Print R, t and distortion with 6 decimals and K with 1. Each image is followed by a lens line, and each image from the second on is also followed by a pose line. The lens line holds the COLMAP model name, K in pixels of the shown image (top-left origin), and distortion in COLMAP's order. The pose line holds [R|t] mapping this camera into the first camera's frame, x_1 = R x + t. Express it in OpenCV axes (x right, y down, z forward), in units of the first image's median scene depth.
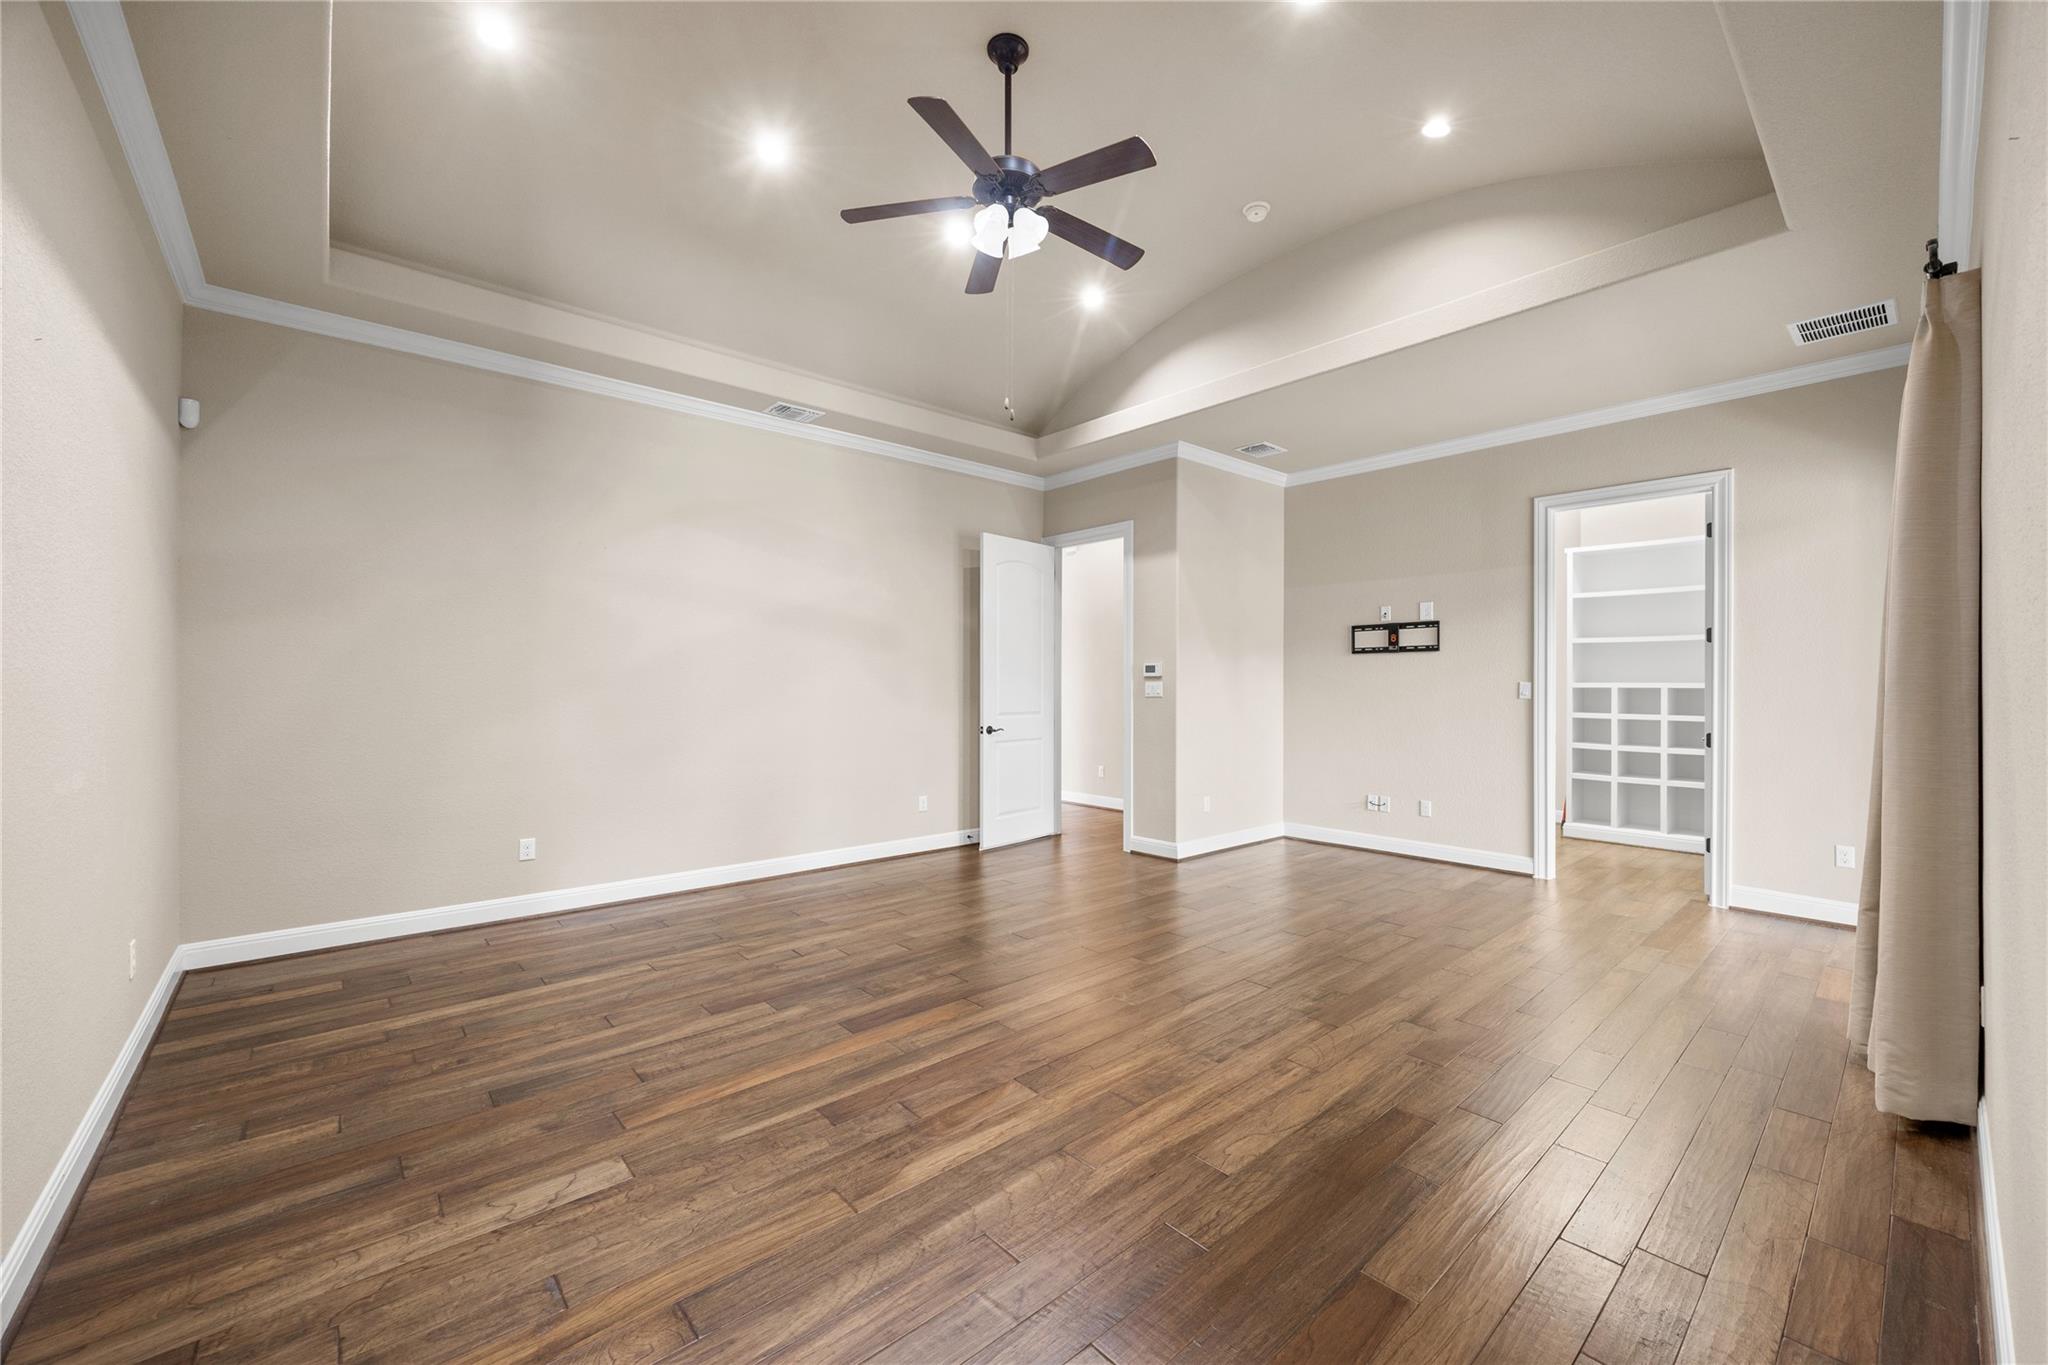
lens RADIAL K [[815.2, 0, 1033.6], [0, 815.2, 685.1], [0, 0, 1]] dist [0.000862, -0.000001]
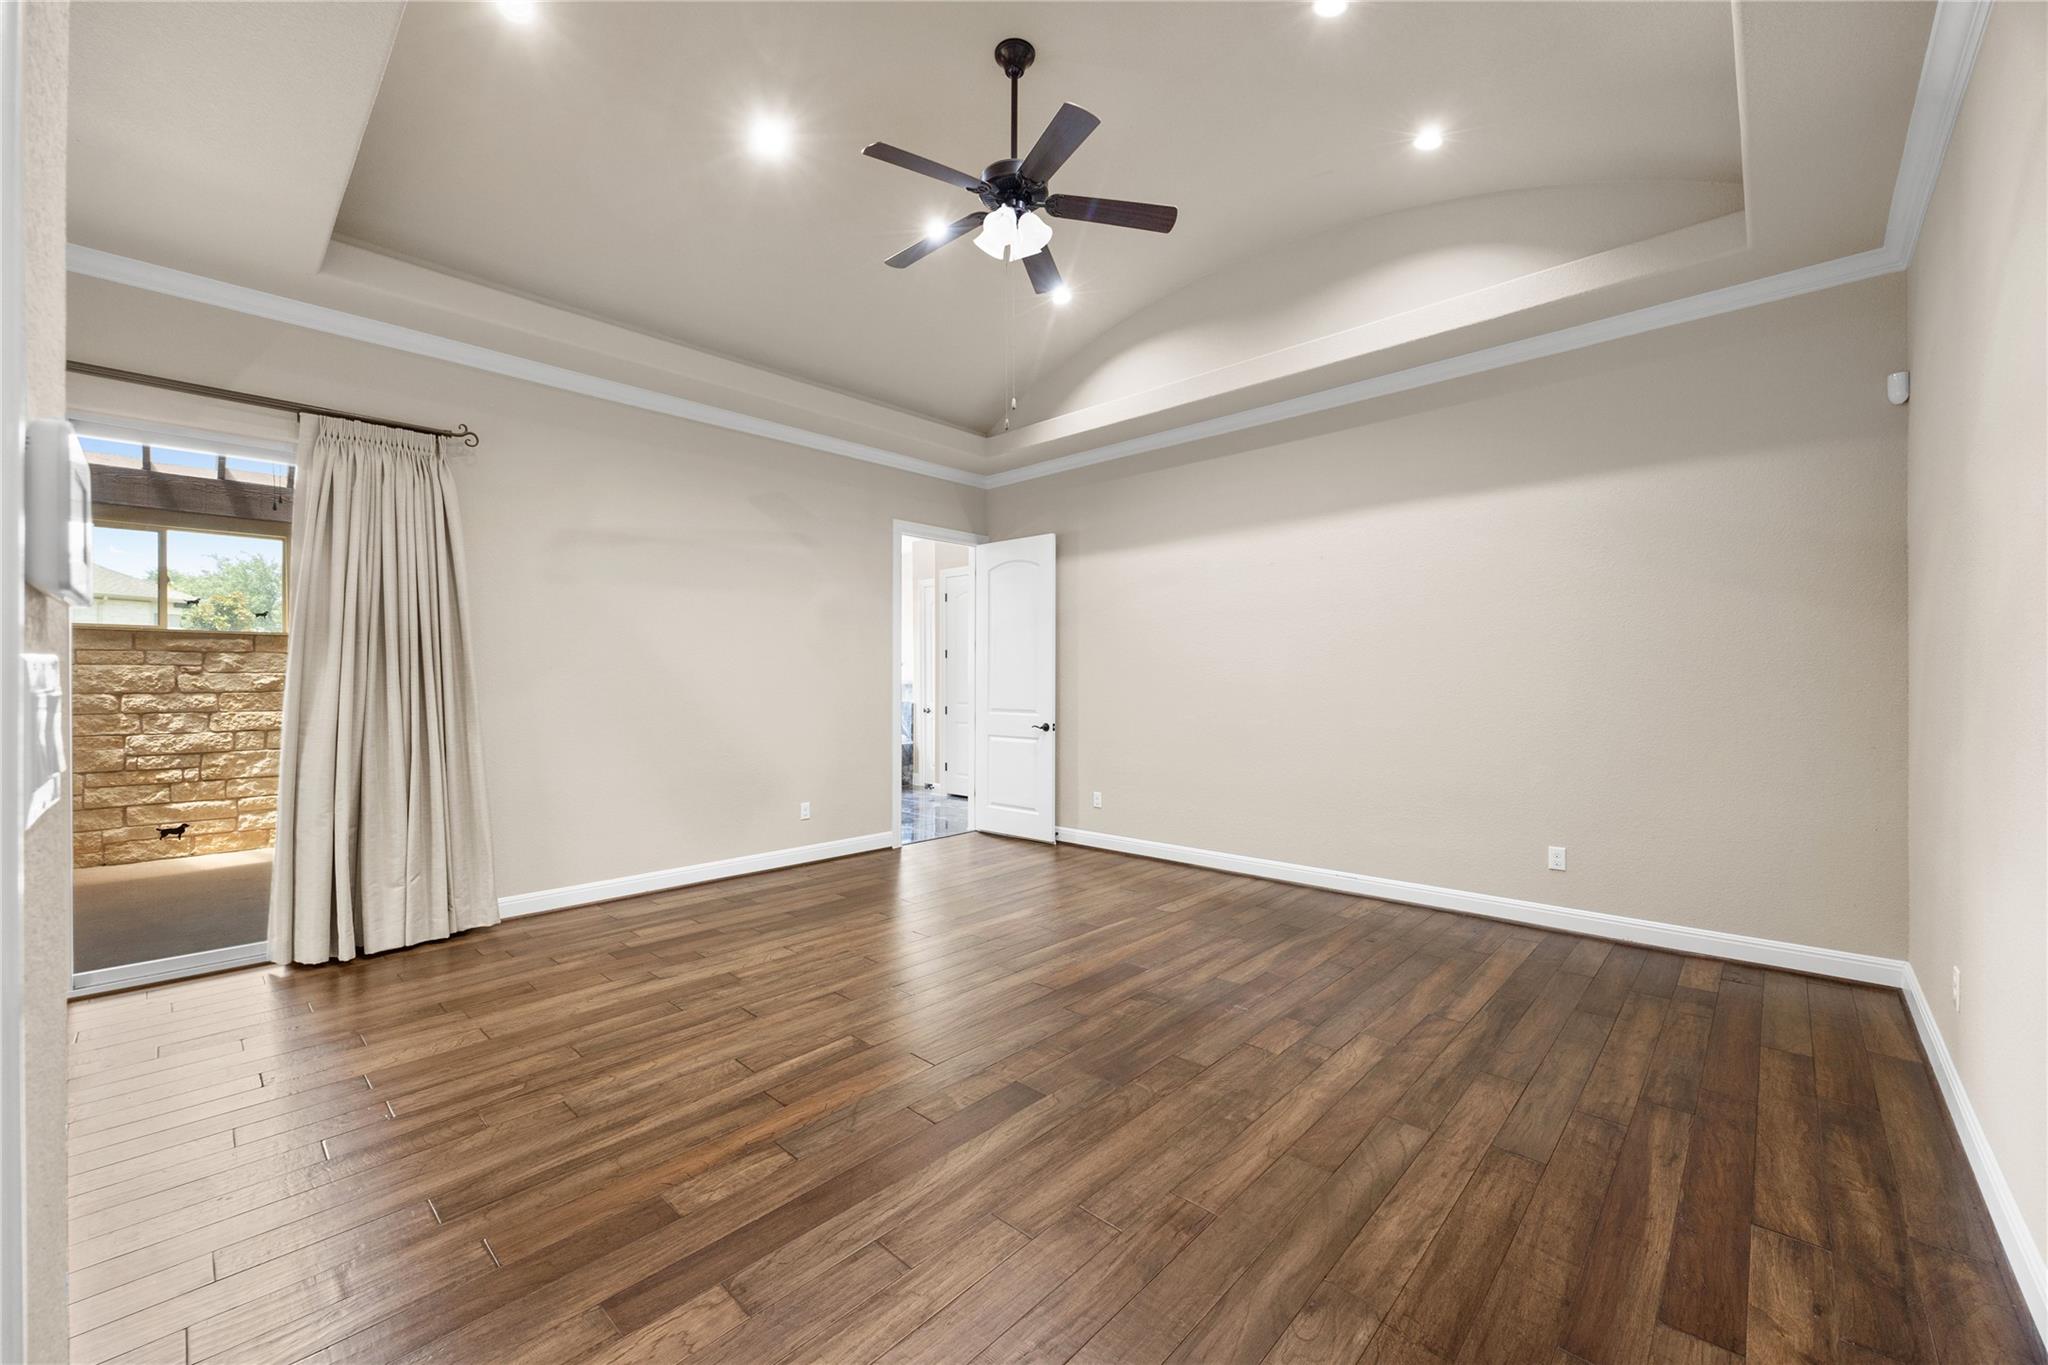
lens RADIAL K [[815.2, 0, 1015.3], [0, 815.2, 684.8], [0, 0, 1]] dist [0.000862, -0.000001]
pose [[-0.993897, 0.003602, -0.110254, 0.072726], [0.003441, 0.999993, 0.001656, -0.000801], [0.110259, 0.001266, -0.993902, 1.940576]]
